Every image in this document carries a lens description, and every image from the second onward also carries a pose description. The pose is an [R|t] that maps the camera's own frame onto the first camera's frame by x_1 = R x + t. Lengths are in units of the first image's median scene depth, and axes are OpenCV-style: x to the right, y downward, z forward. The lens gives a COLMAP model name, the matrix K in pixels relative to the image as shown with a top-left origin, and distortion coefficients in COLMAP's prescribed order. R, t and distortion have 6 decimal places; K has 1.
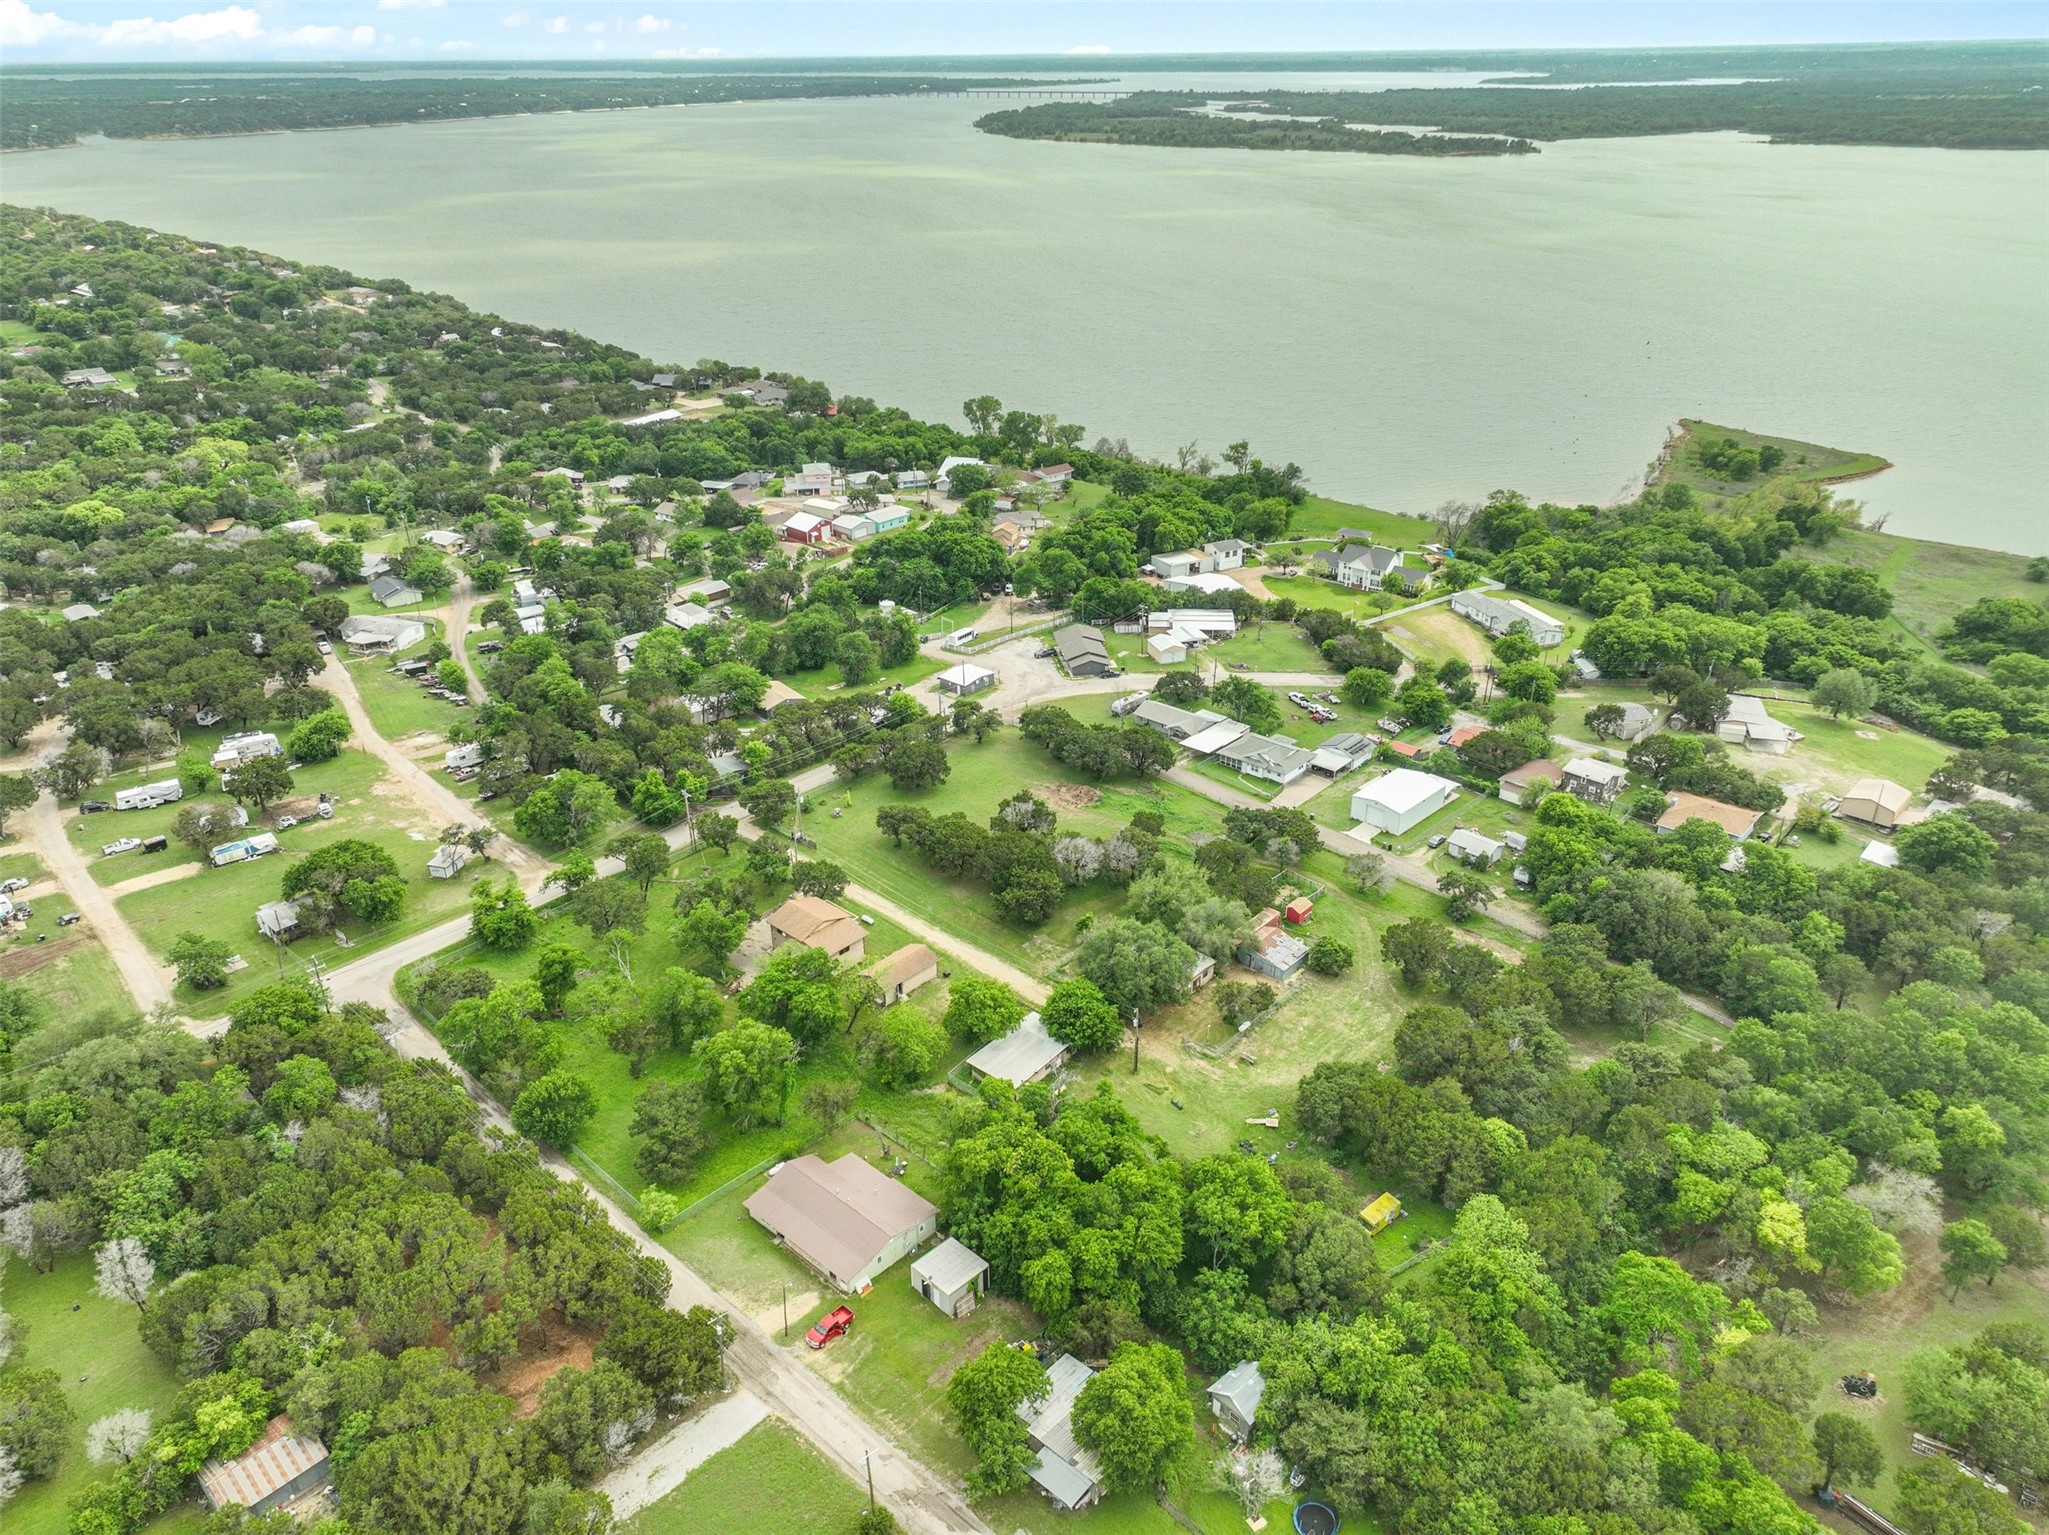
lens RADIAL K [[1418.3, 0, 1030.4], [0, 1418.3, 801.2], [0, 0, 1]] dist [0.000753, 0.013947]
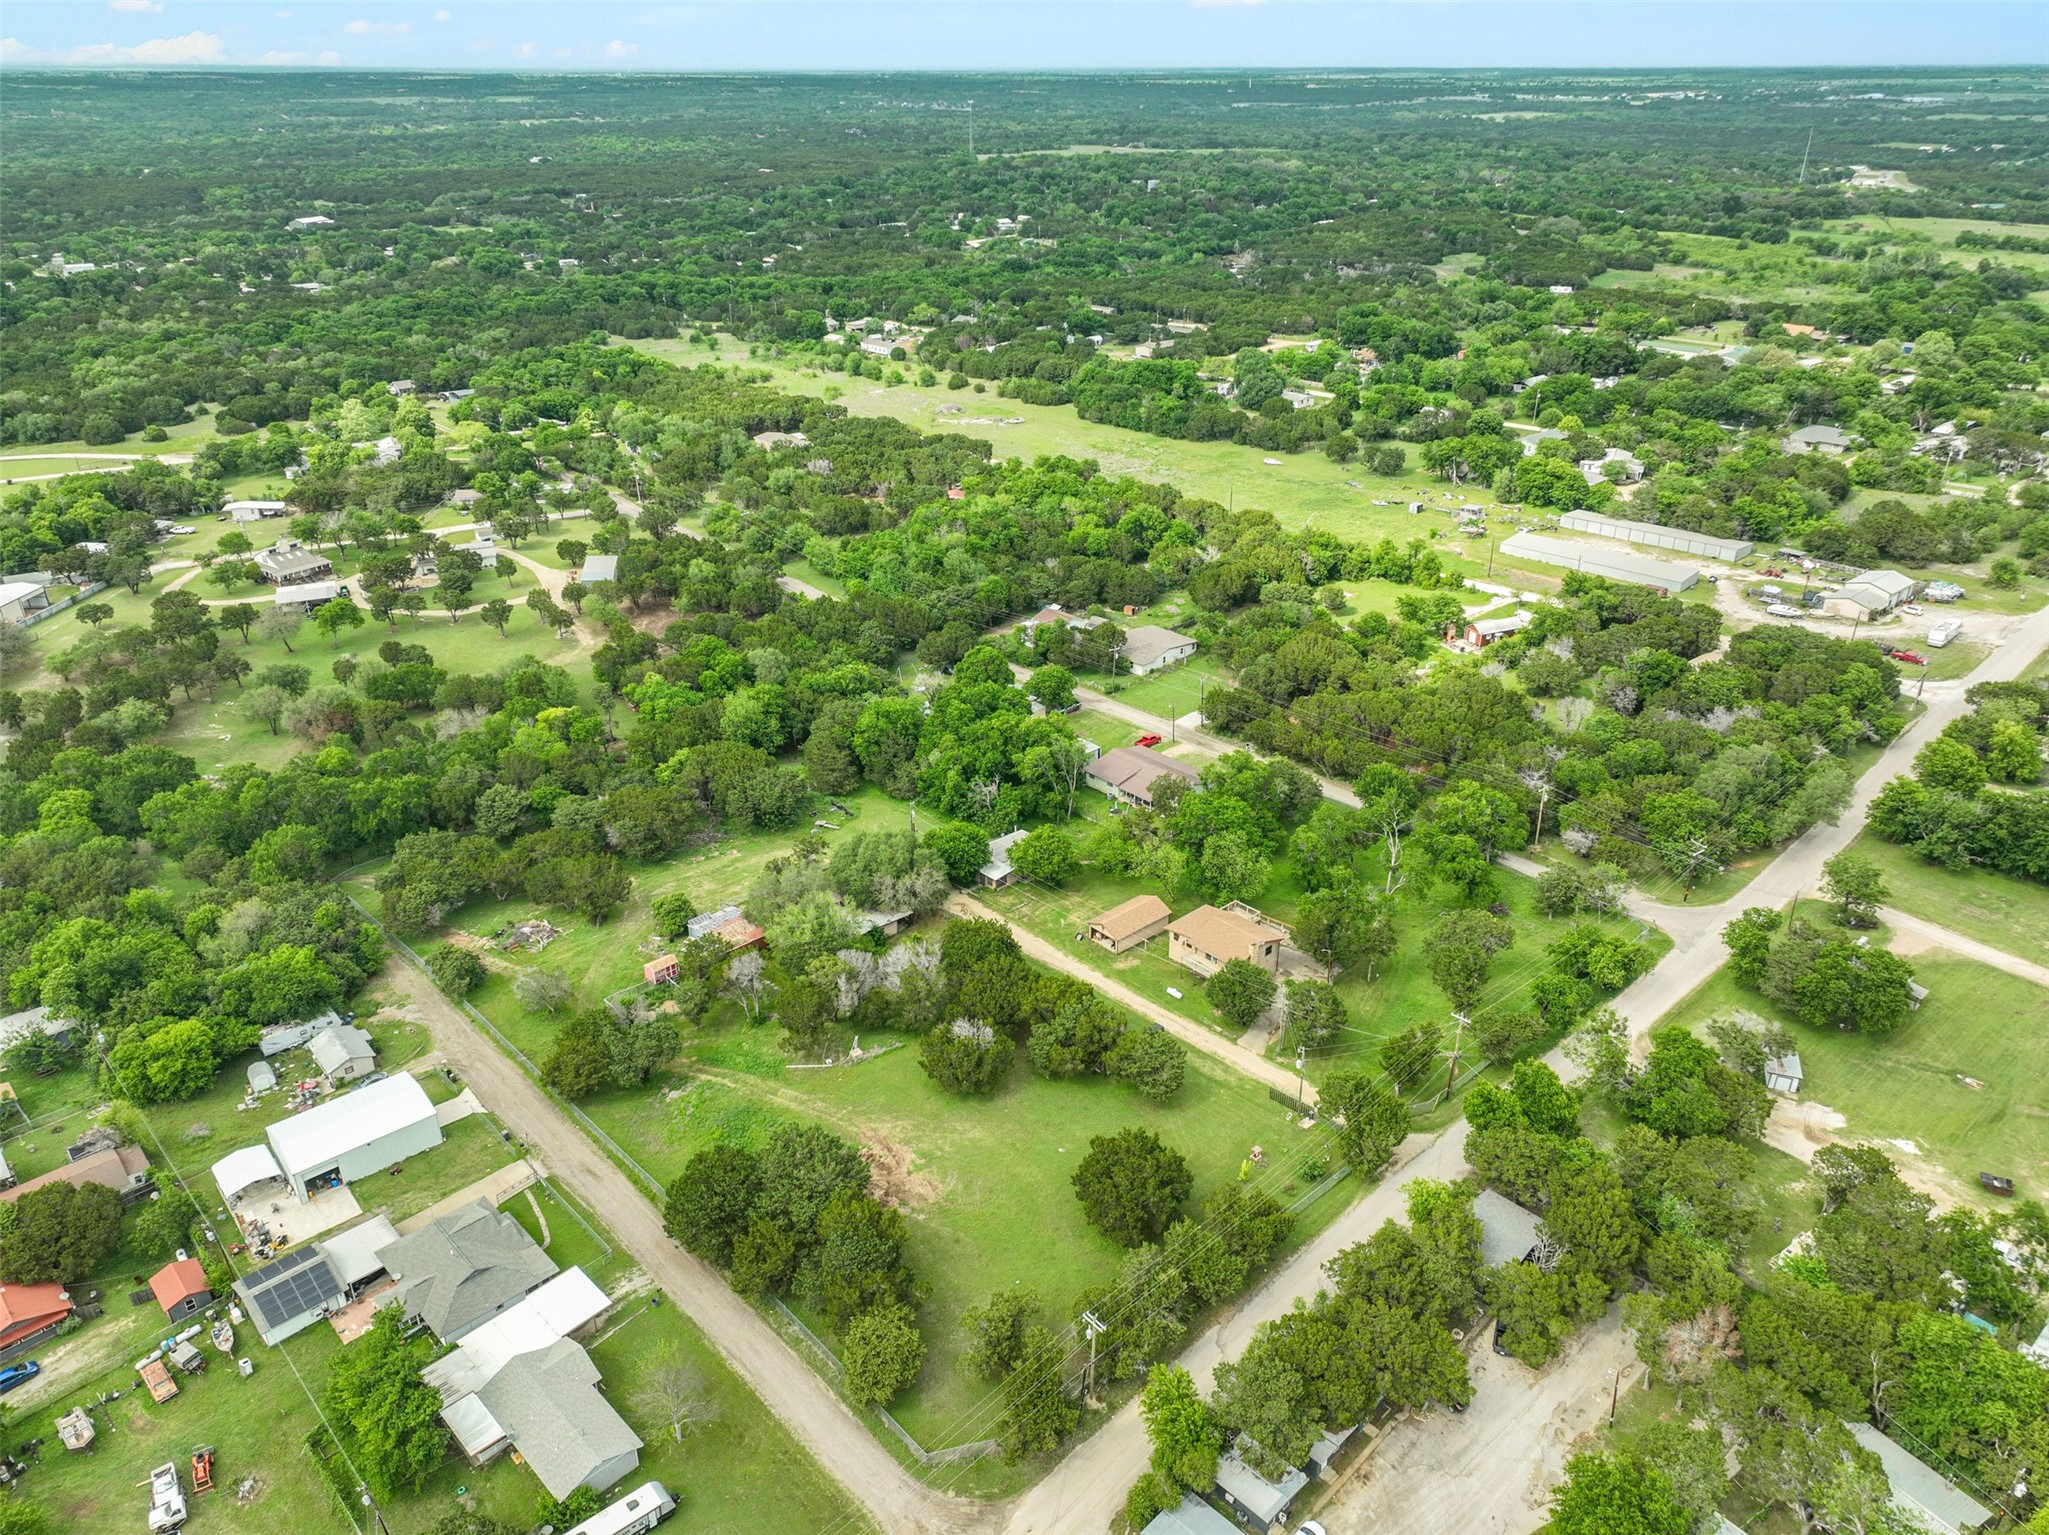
lens RADIAL K [[1416.2, 0, 1024.5], [0, 1416.2, 767.5], [0, 0, 1]] dist [0.007842, 0.006470]
pose [[-0.996459, -0.031353, 0.078012, -0.062146], [0.044918, 0.585829, 0.809189, -0.466626], [-0.071073, 0.809828, -0.582346, 0.964546]]
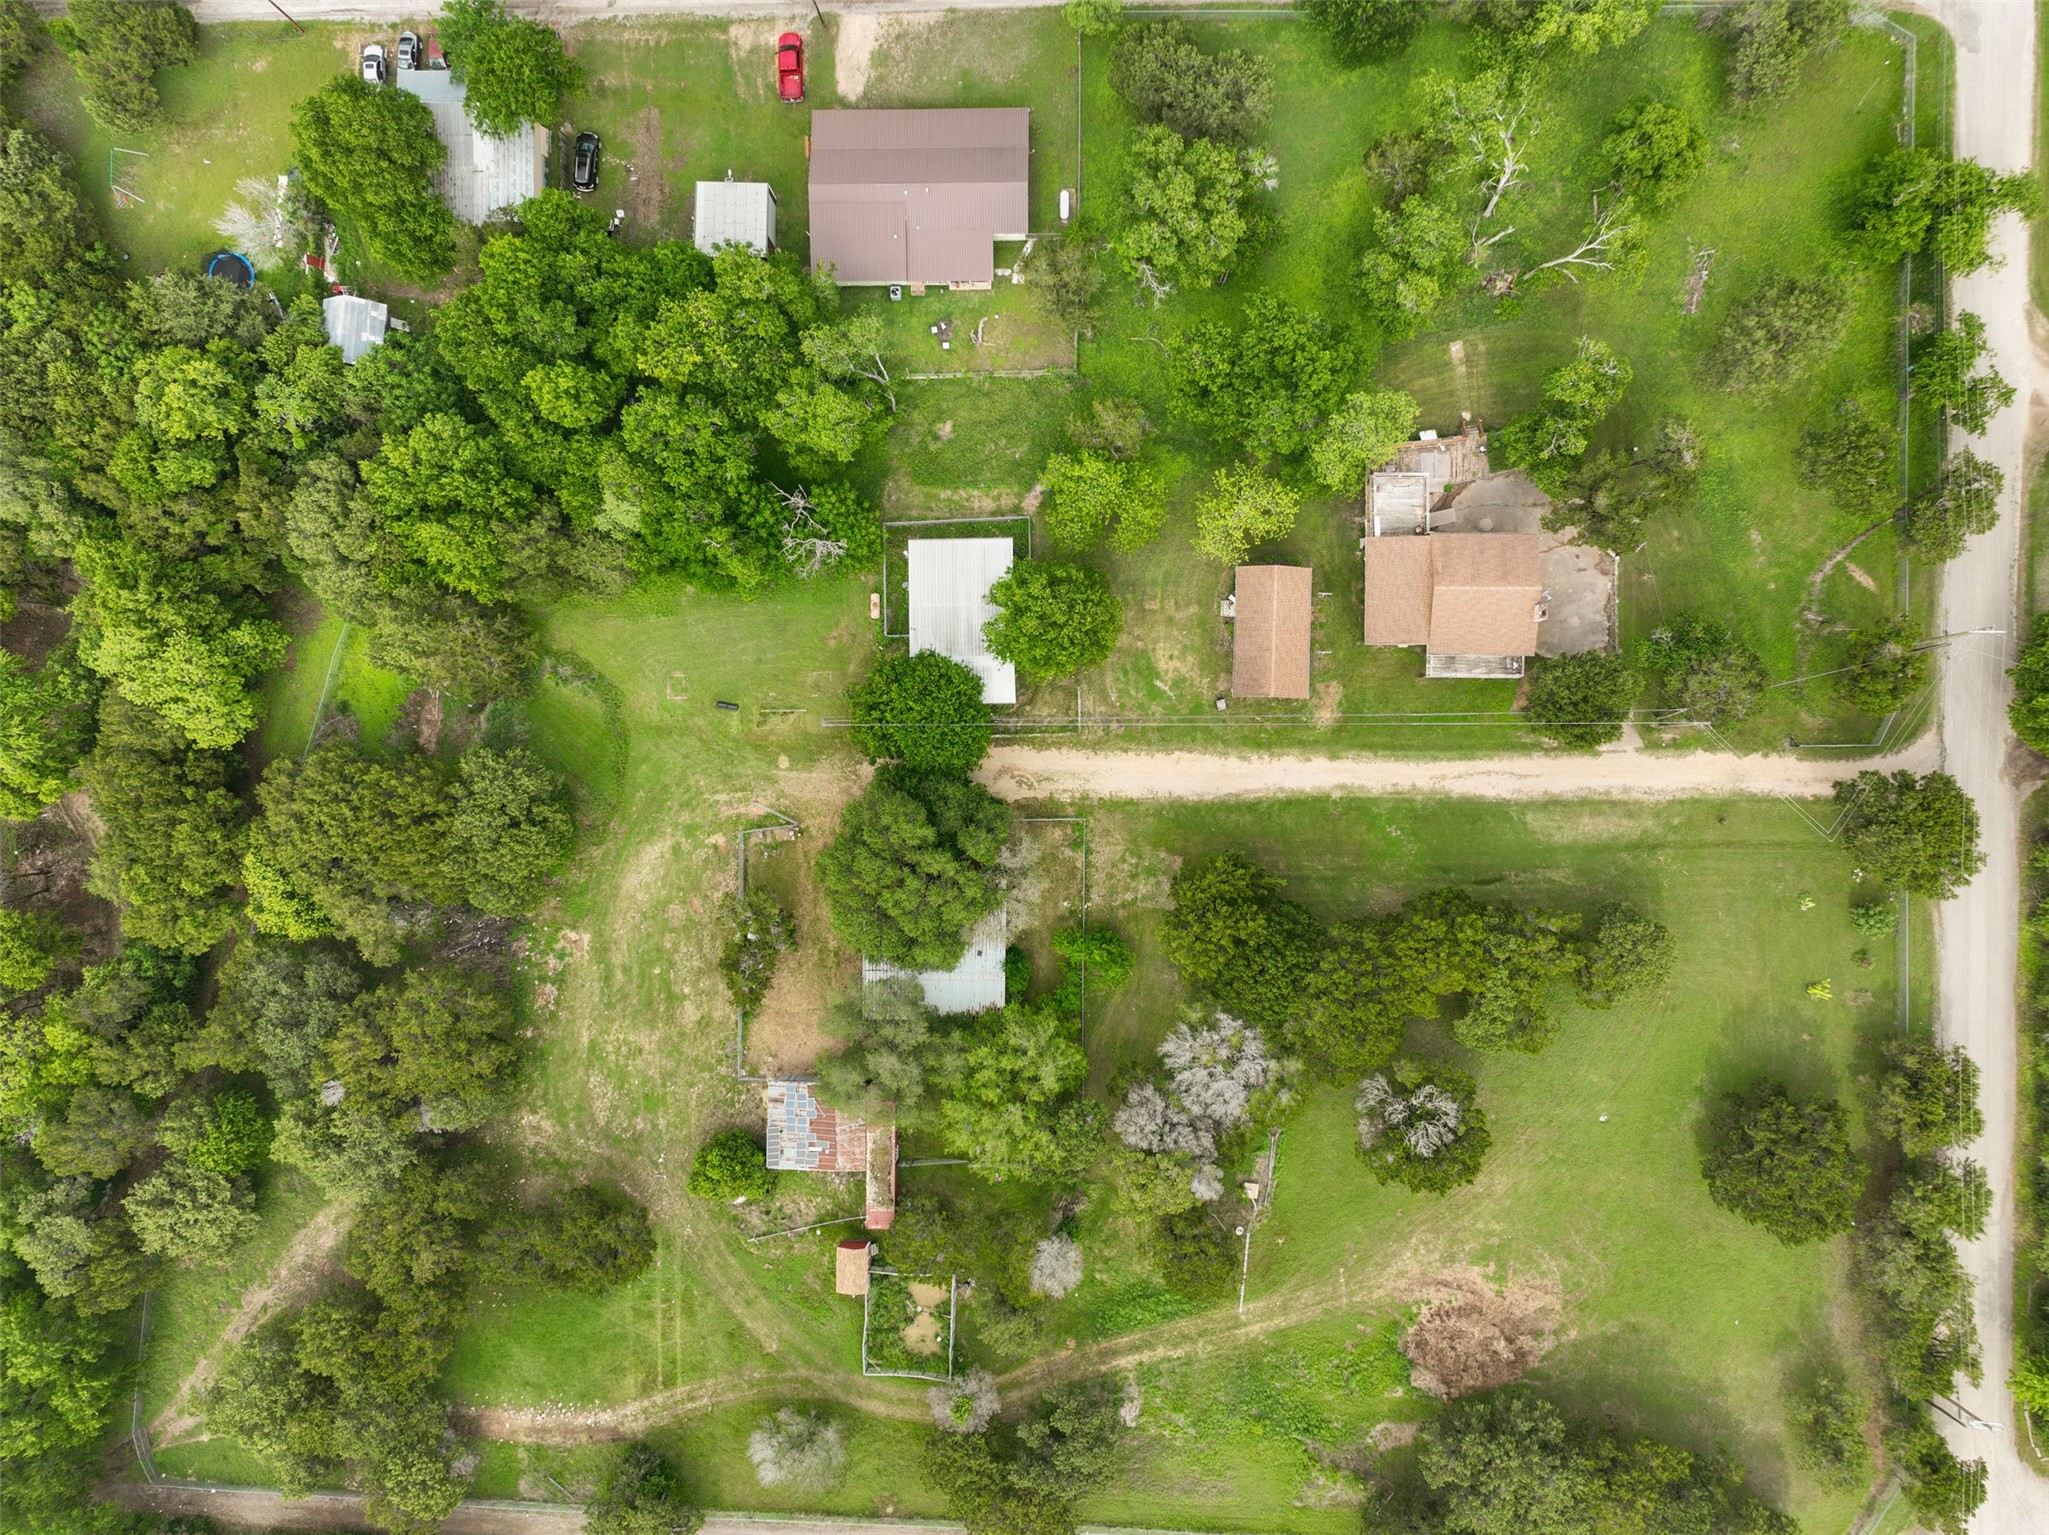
lens RADIAL K [[1416.2, 0, 1024.5], [0, 1416.2, 767.5], [0, 0, 1]] dist [0.007842, 0.006470]
pose [[-0.743437, 0.668519, 0.019571, 0.004870], [-0.279620, -0.337272, 0.898922, -0.252375], [0.607547, 0.662820, 0.437672, 0.475889]]
